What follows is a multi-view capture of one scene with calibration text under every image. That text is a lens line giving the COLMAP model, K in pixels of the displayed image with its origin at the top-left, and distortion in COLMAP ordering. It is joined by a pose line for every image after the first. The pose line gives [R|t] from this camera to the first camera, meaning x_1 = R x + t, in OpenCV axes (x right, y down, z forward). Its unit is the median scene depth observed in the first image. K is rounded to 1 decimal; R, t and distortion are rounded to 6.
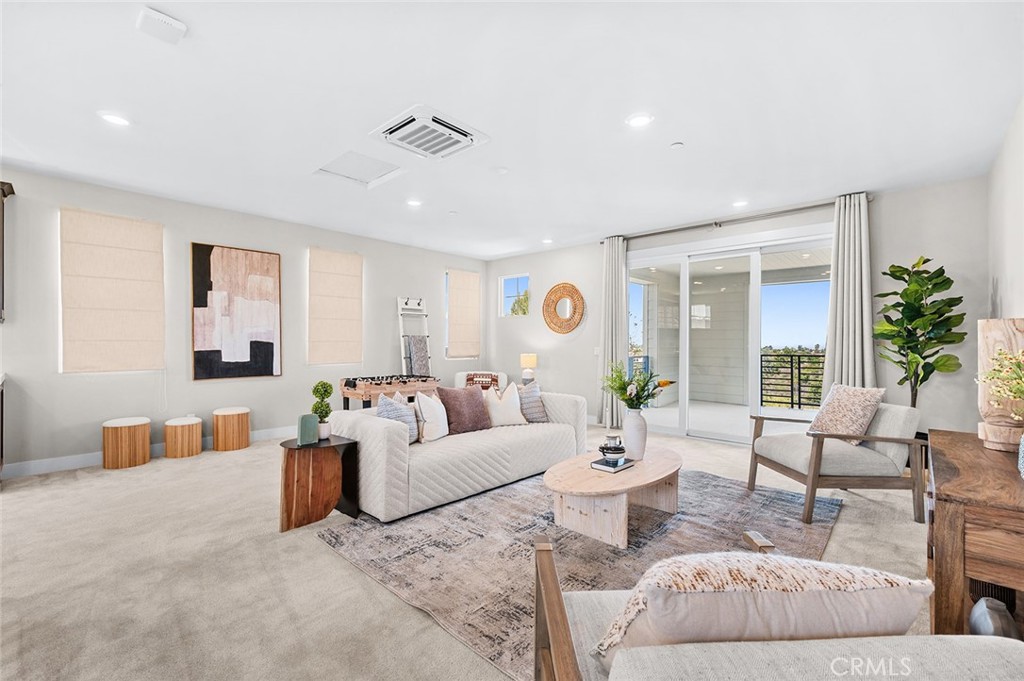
lens RADIAL K [[450.3, 0, 507.3], [0, 450.3, 343.5], [0, 0, 1]] dist [-0.002493, -0.000028]
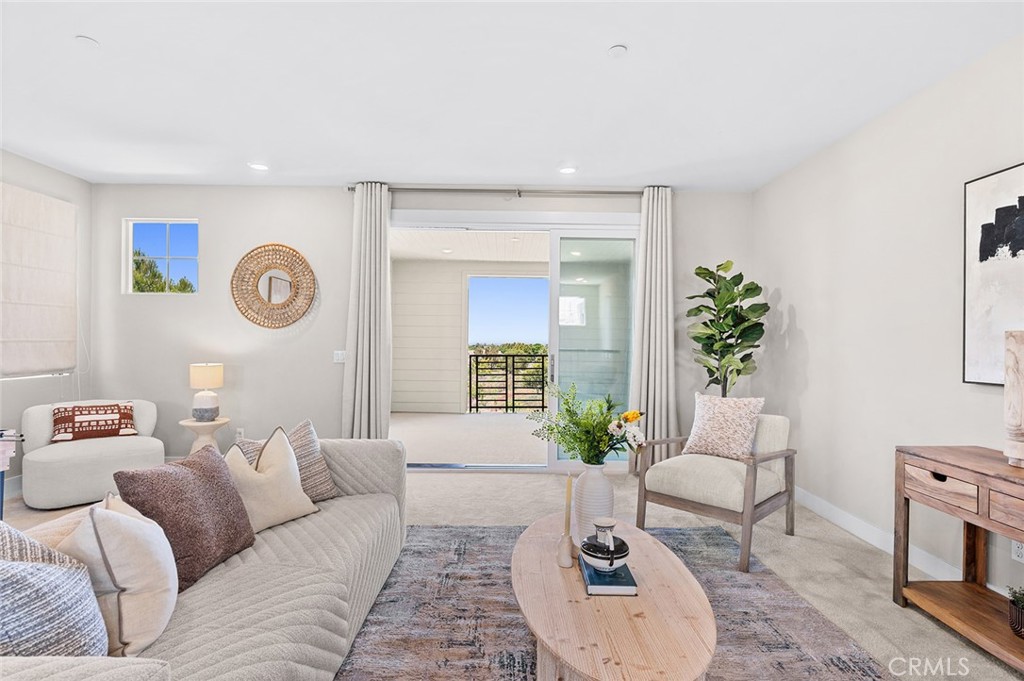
lens RADIAL K [[523.4, 0, 516.8], [0, 523.4, 340.6], [0, 0, 1]] dist [-0.002712, -0.000859]
pose [[0.716159, 0.001379, 0.697936, -0.140386], [-0.004648, 0.999985, 0.002794, -0.009650], [-0.697922, -0.005245, 0.716155, 0.293385]]
